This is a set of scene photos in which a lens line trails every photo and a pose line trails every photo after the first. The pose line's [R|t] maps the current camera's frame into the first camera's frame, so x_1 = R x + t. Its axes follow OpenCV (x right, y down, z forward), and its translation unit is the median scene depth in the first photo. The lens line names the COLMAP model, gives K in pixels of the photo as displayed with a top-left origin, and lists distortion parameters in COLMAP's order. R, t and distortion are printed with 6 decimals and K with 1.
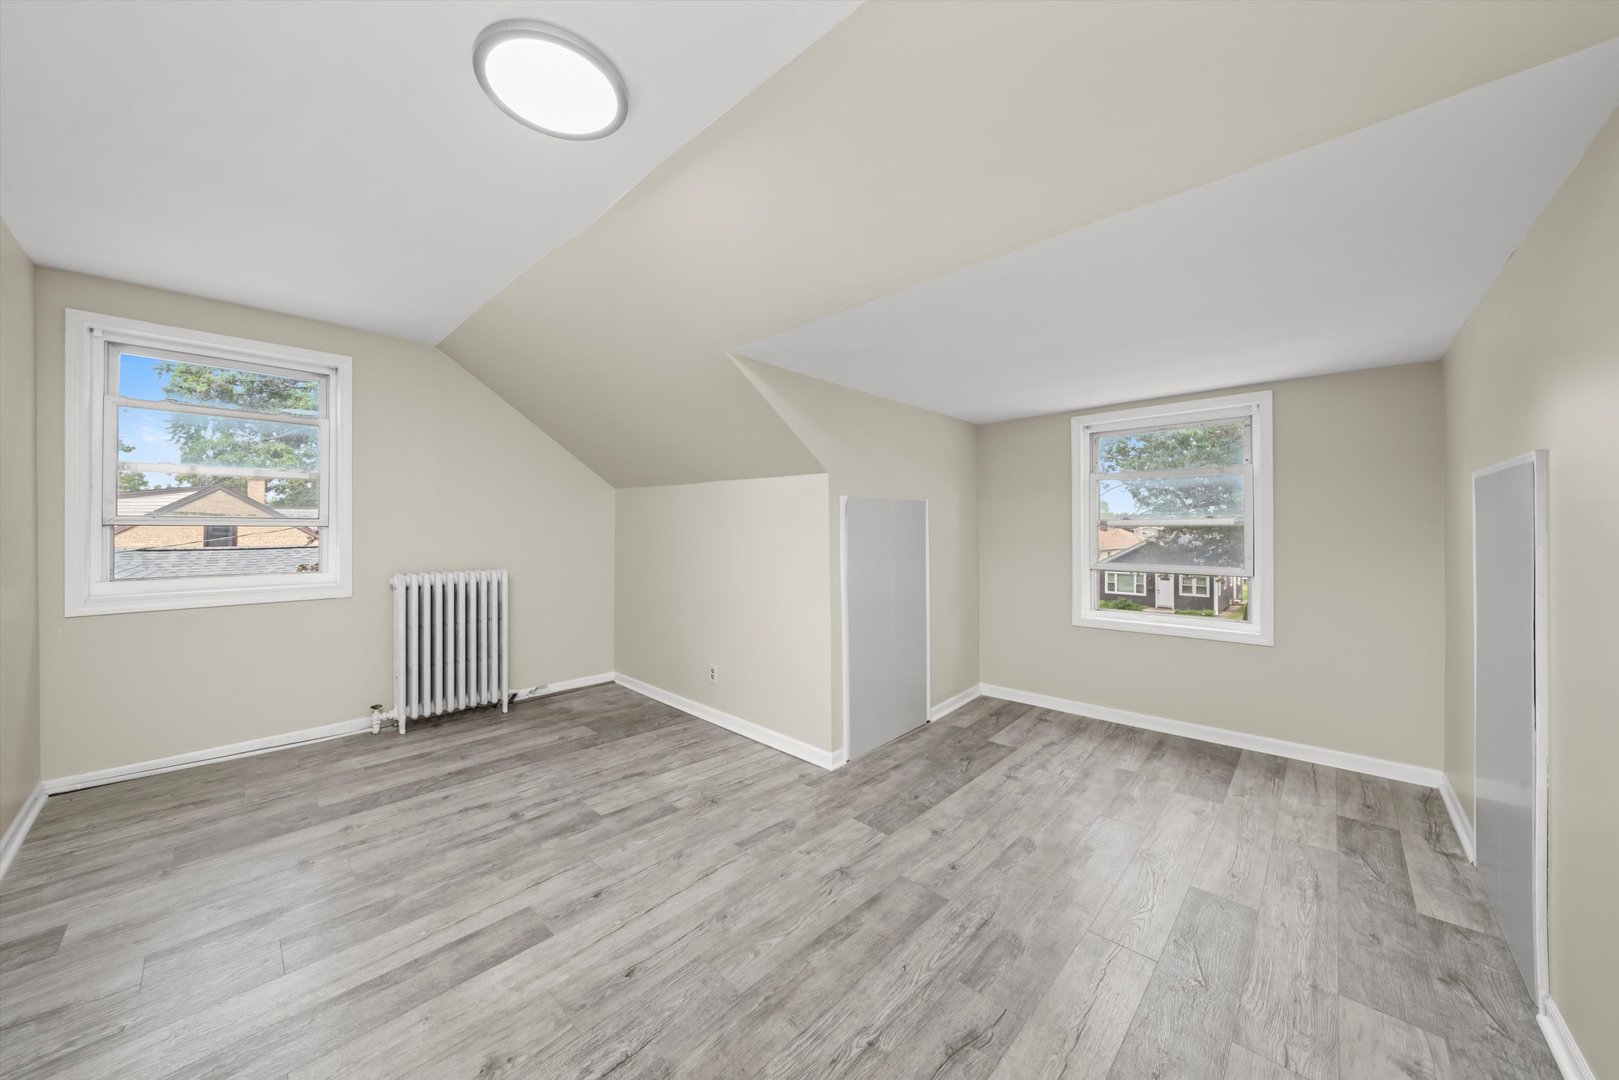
lens RADIAL K [[555.4, 0, 803.1], [0, 555.4, 530.1], [0, 0, 1]] dist [0.001112, 0.000041]
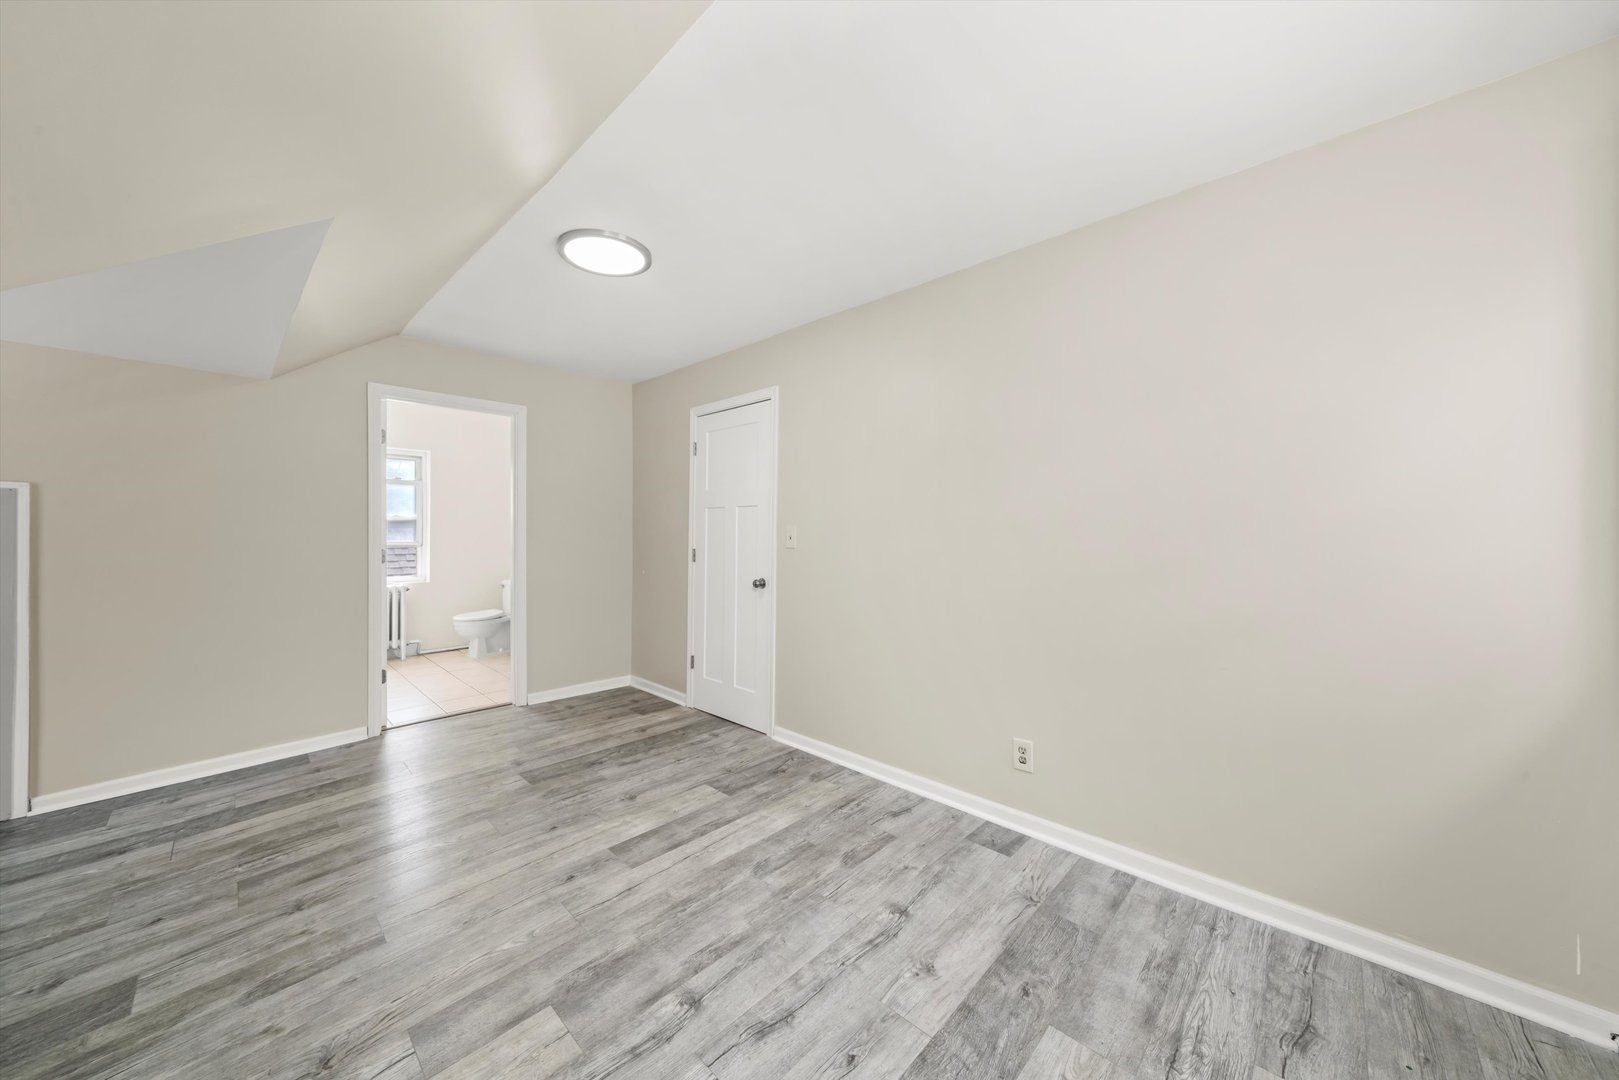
lens RADIAL K [[555.4, 0, 809.3], [0, 555.4, 532.0], [0, 0, 1]] dist [0.001112, 0.000041]
pose [[-0.999994, 0.000253, 0.003319, -0.740952], [0.000244, 0.999996, -0.002658, 0.003017], [-0.003320, -0.002657, -0.999991, 1.840796]]
